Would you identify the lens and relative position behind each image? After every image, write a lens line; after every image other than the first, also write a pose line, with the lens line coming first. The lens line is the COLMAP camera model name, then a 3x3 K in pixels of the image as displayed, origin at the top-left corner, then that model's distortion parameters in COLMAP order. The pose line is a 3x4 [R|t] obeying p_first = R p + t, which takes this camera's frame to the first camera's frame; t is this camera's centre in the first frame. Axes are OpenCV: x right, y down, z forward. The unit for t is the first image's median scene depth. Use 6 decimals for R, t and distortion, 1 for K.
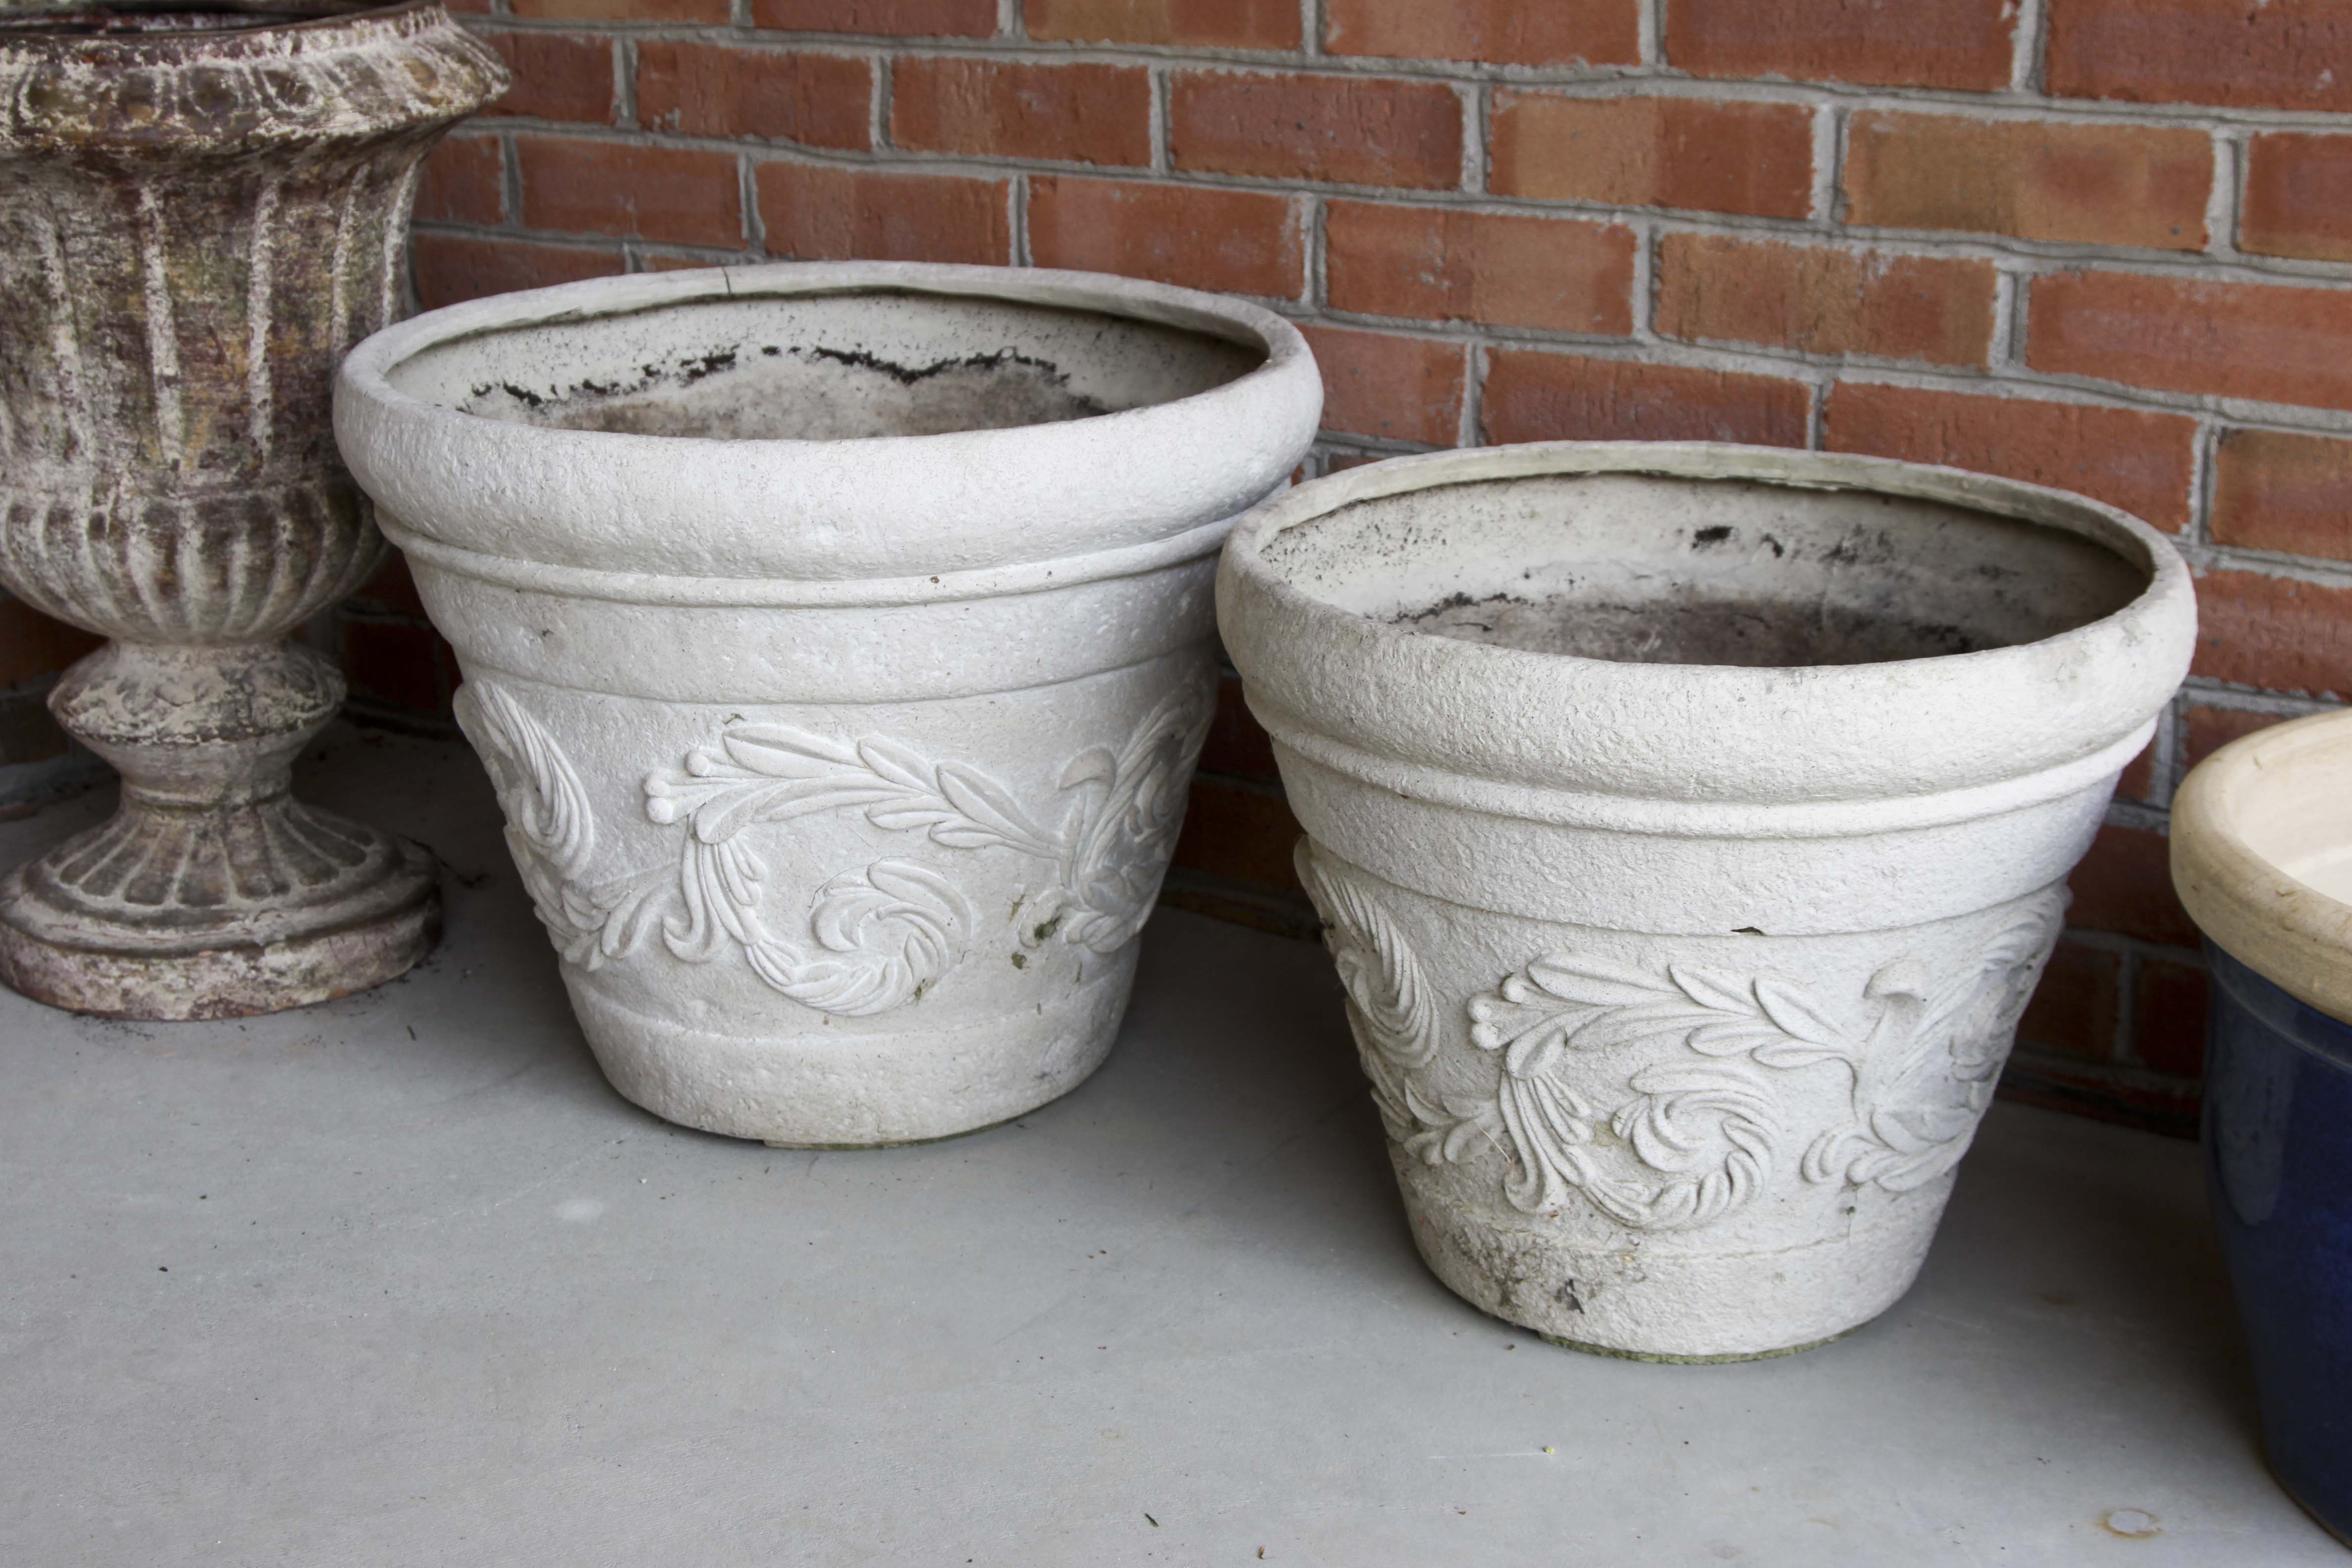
lens RADIAL K [[3433.3, 0, 1198.8], [0, 3433.3, 791.3], [0, 0, 1]] dist [-0.040752, 0.110366]
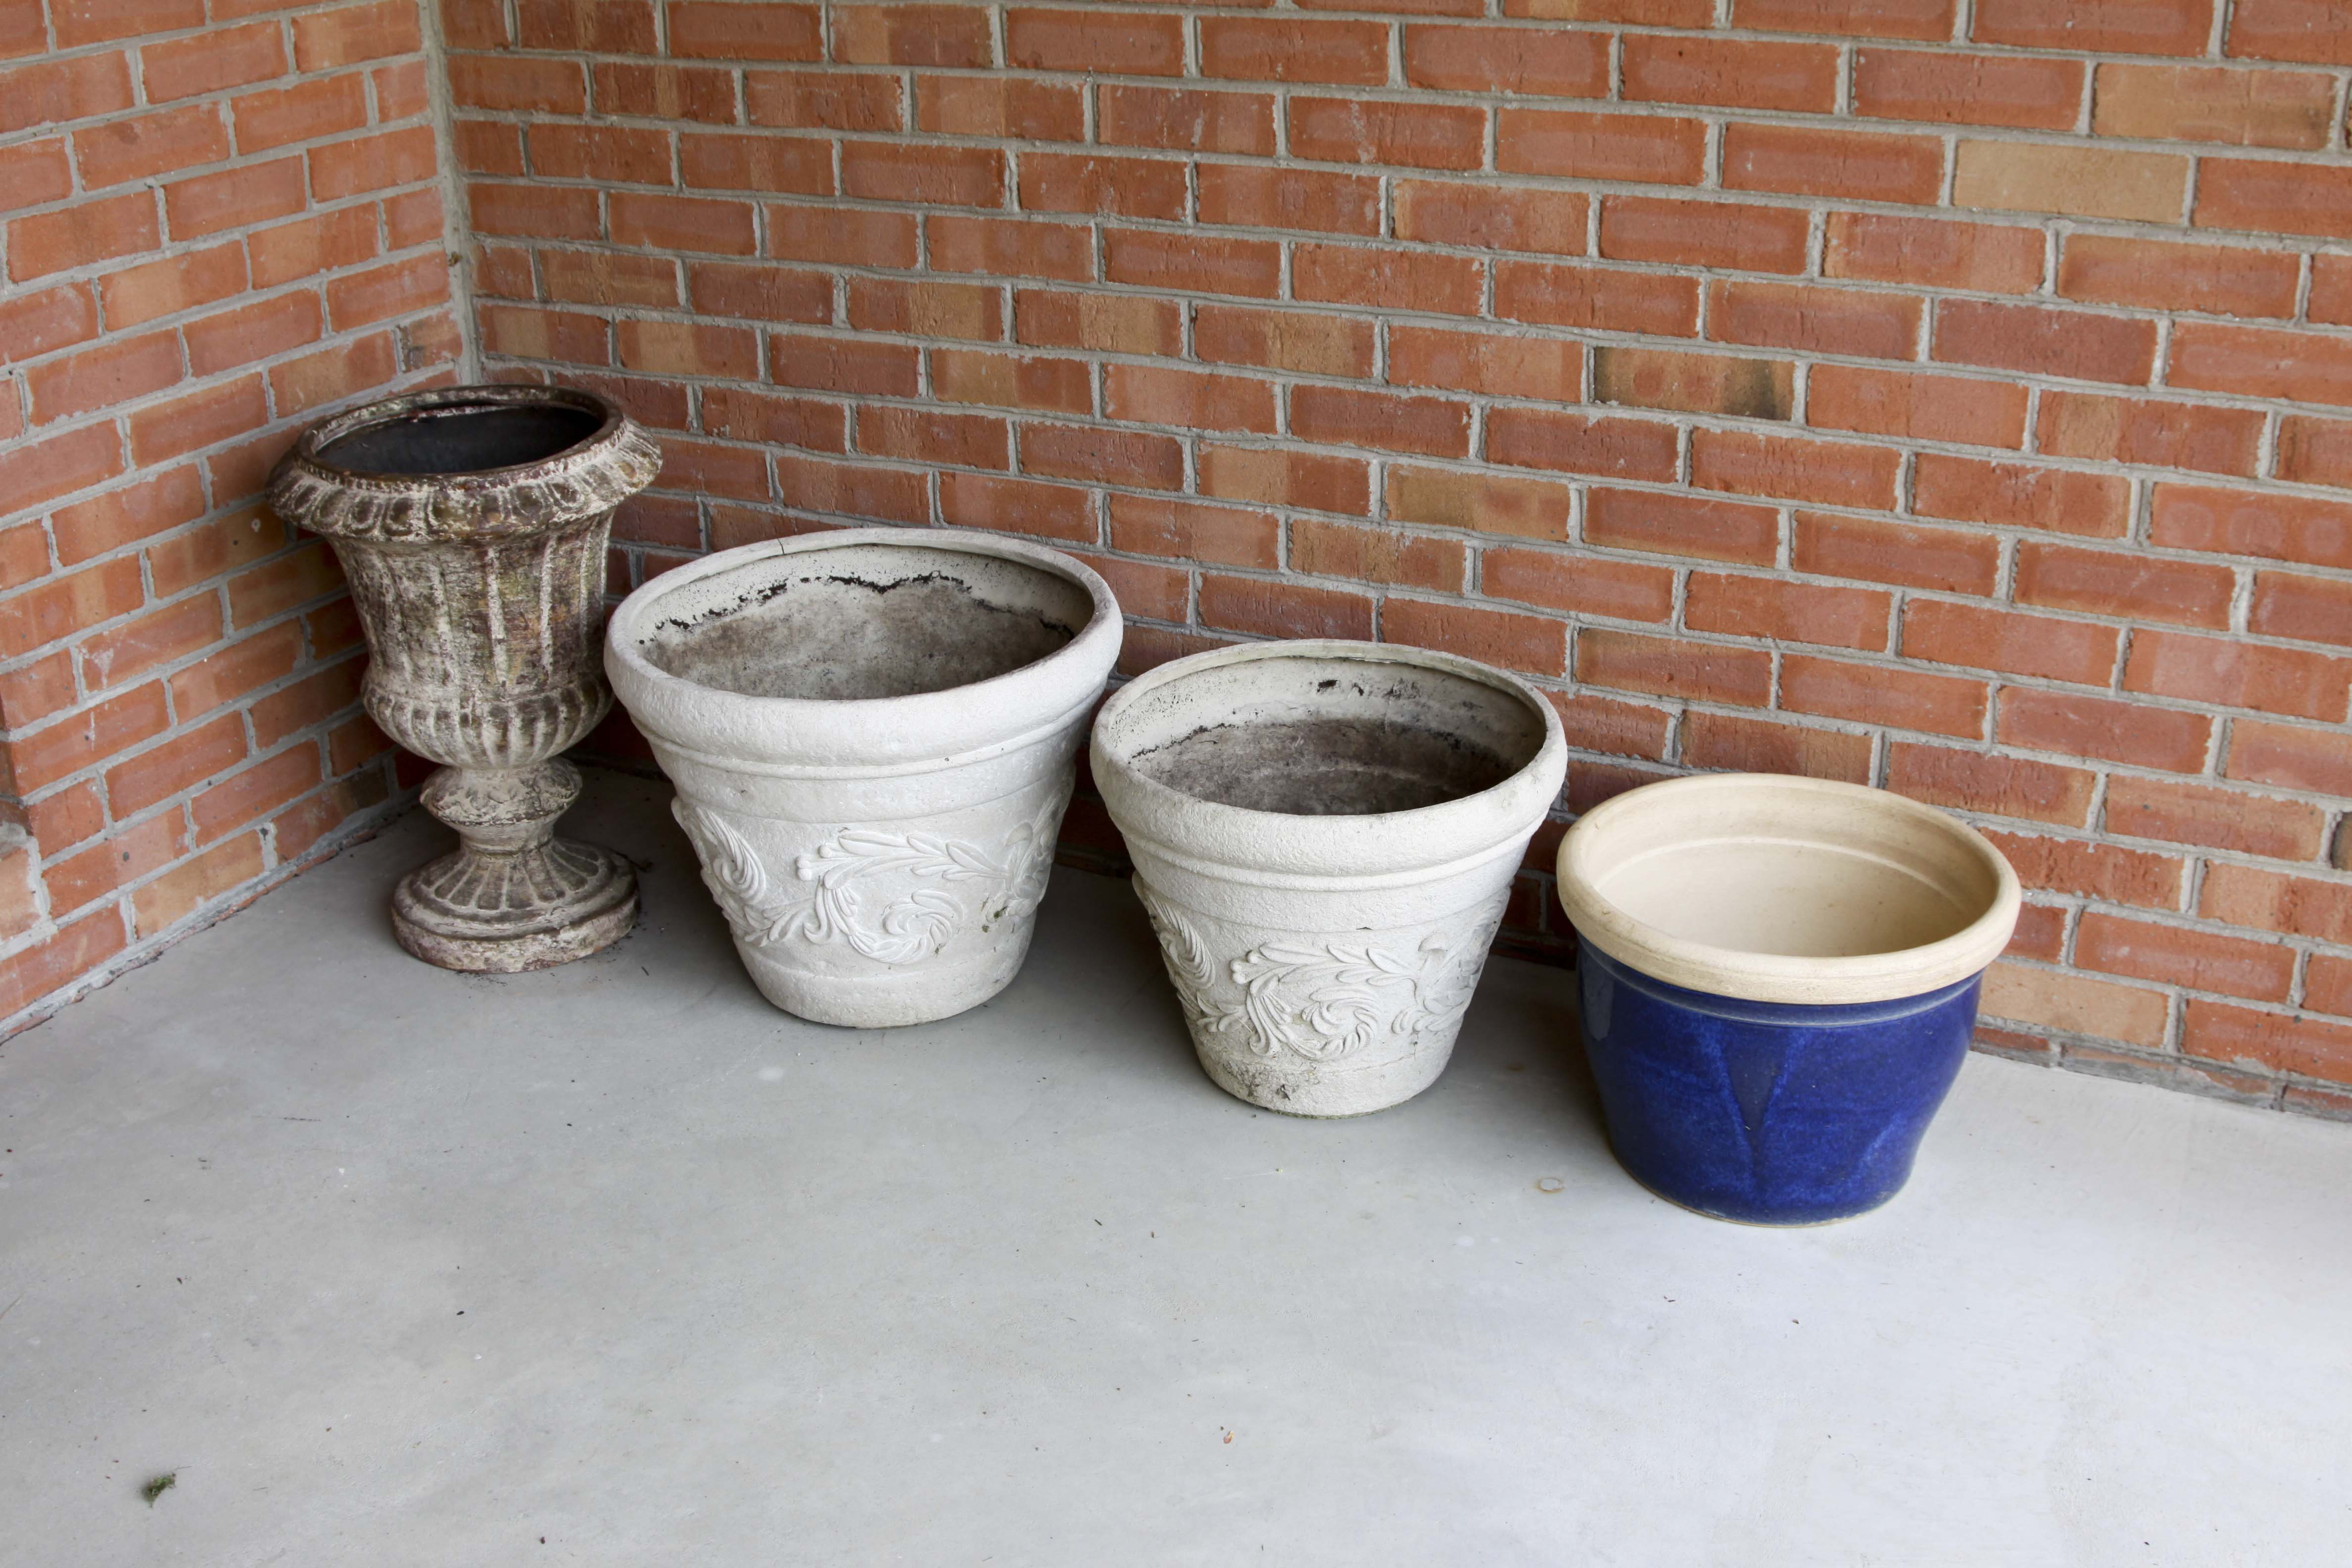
lens RADIAL K [[2592.1, 0, 1215.2], [0, 2592.1, 793.4], [0, 0, 1]] dist [-0.132114, 0.116362]
pose [[0.990162, -0.064822, 0.124005, -0.096723], [0.050911, 0.992377, 0.112231, -0.177182], [-0.130335, -0.104814, 0.985914, -0.434223]]
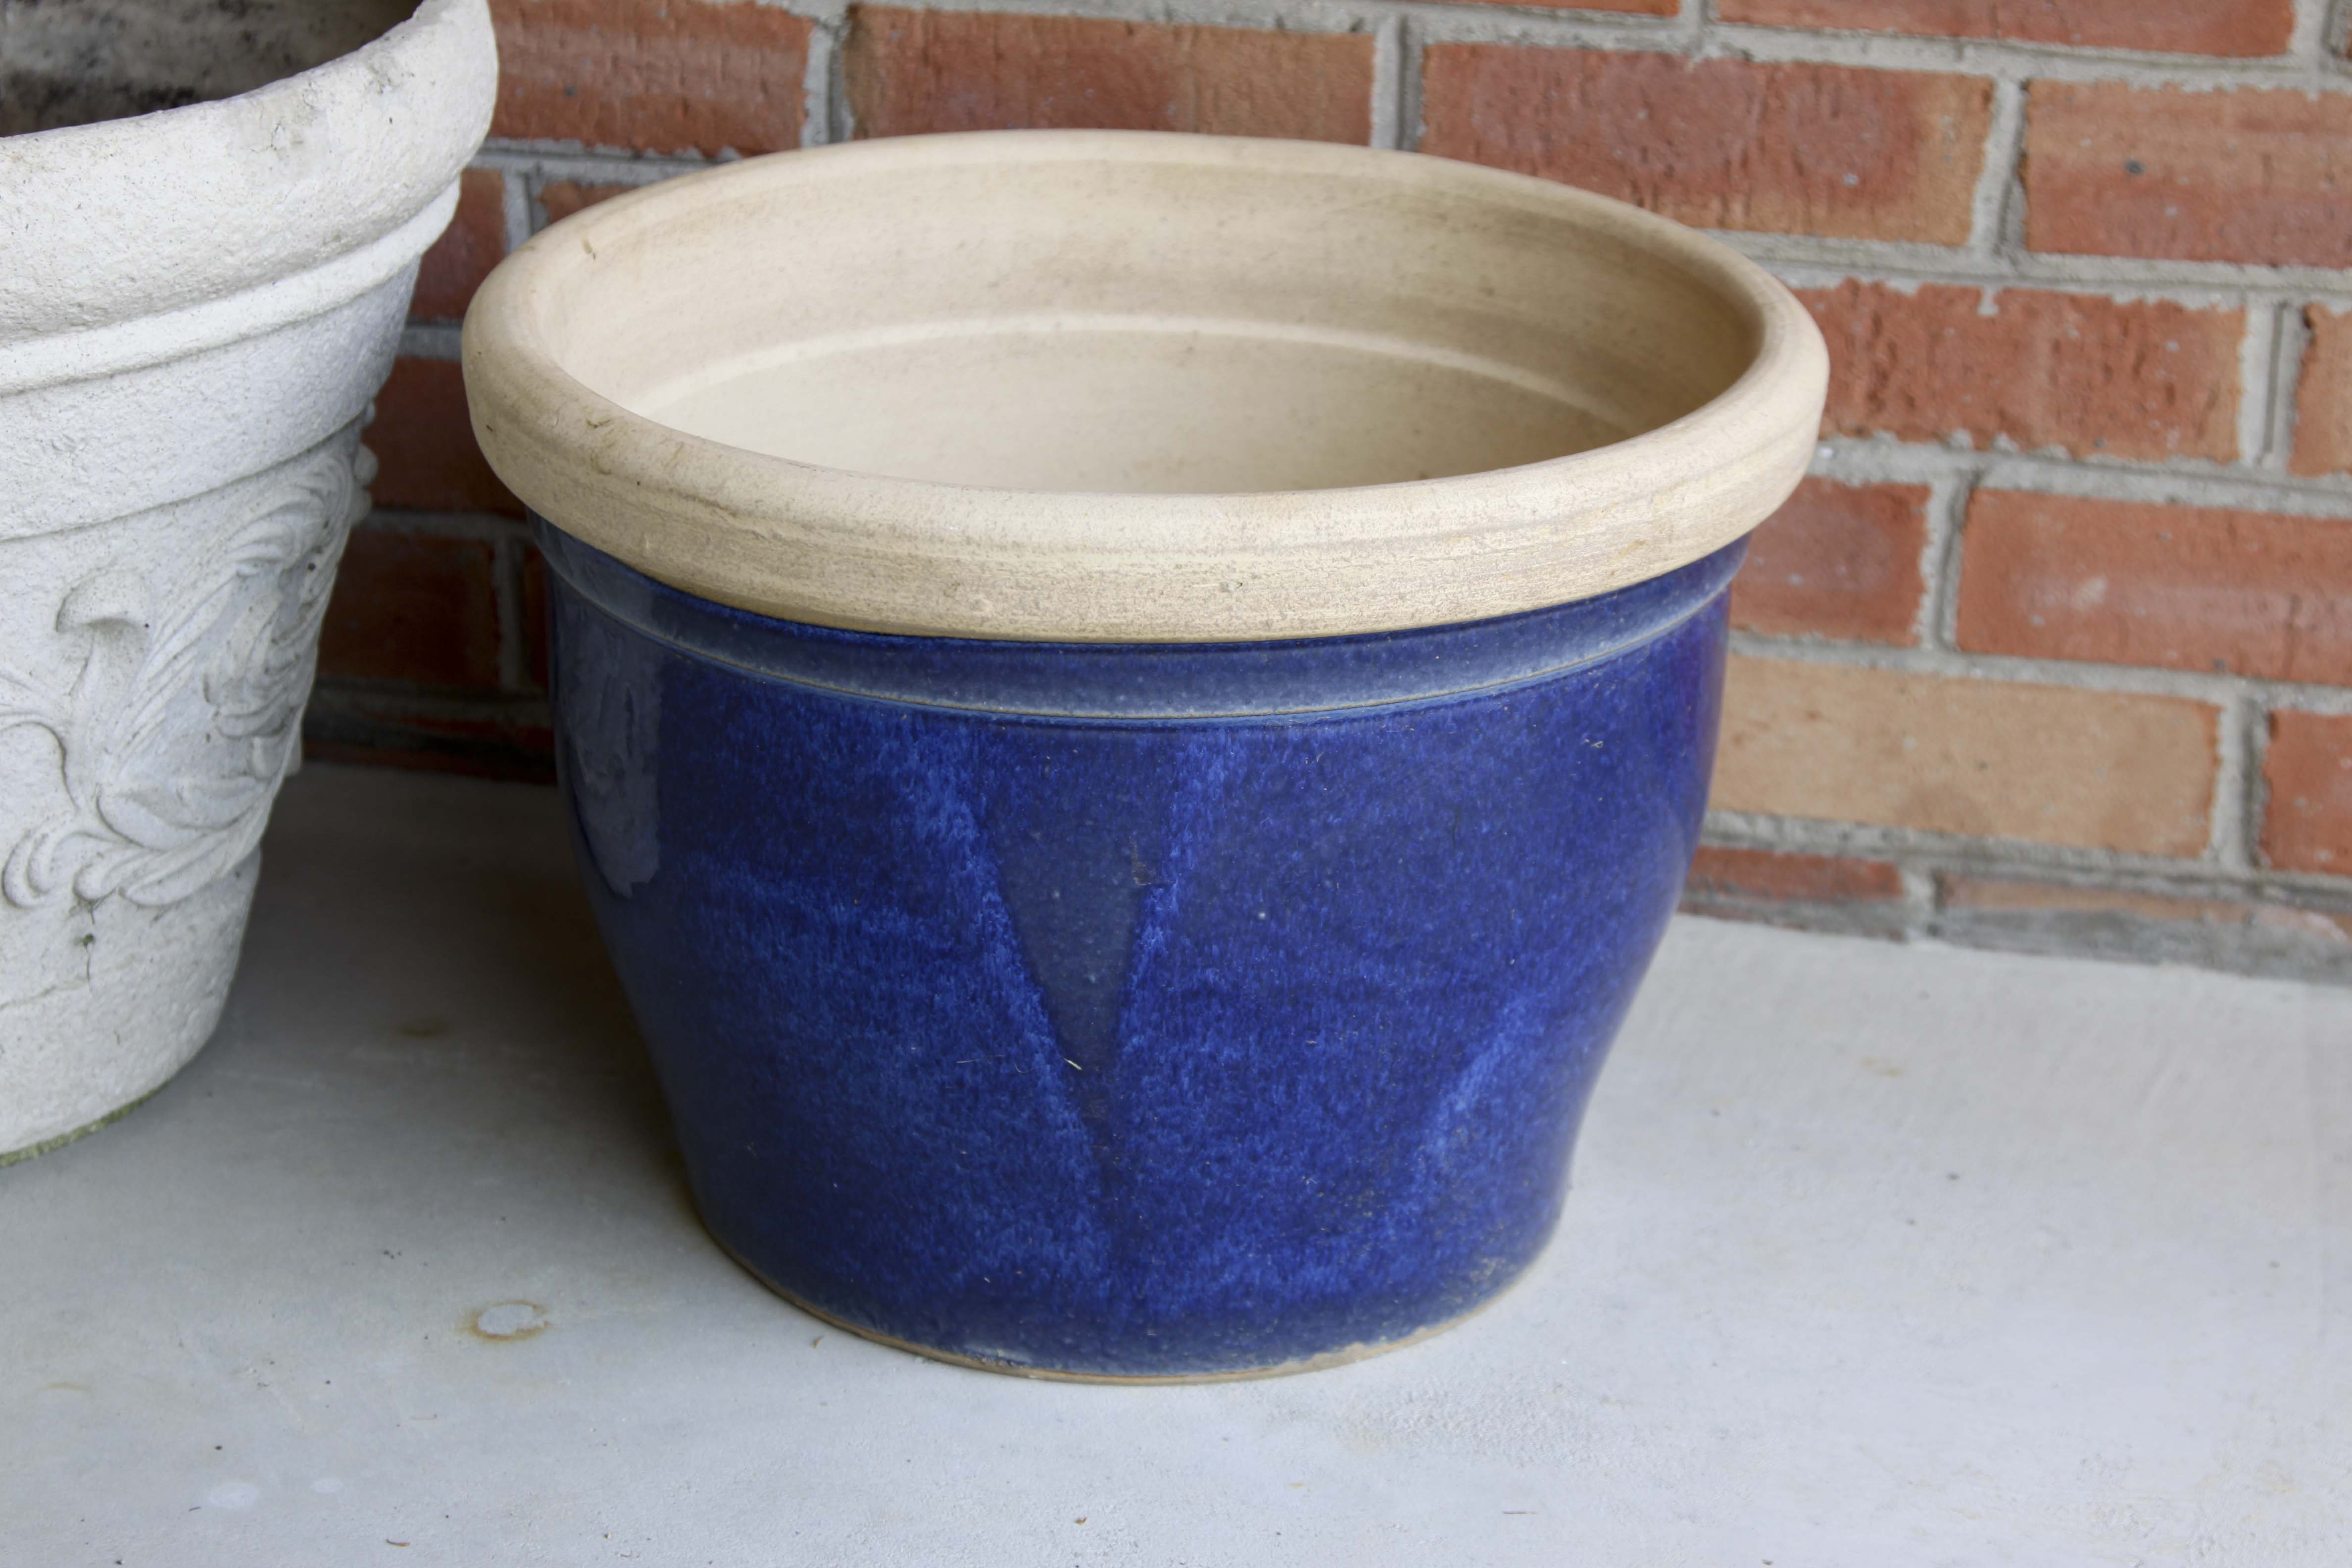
lens RADIAL K [[4900.3, 0, 1193.8], [0, 4900.3, 790.2], [0, 0, 1]] dist [0.104205, 0.125033]
pose [[0.936536, -0.110967, 0.332545, 0.059902], [0.083549, 0.991899, 0.095690, 0.012894], [-0.340469, -0.061834, 0.938220, -0.008536]]
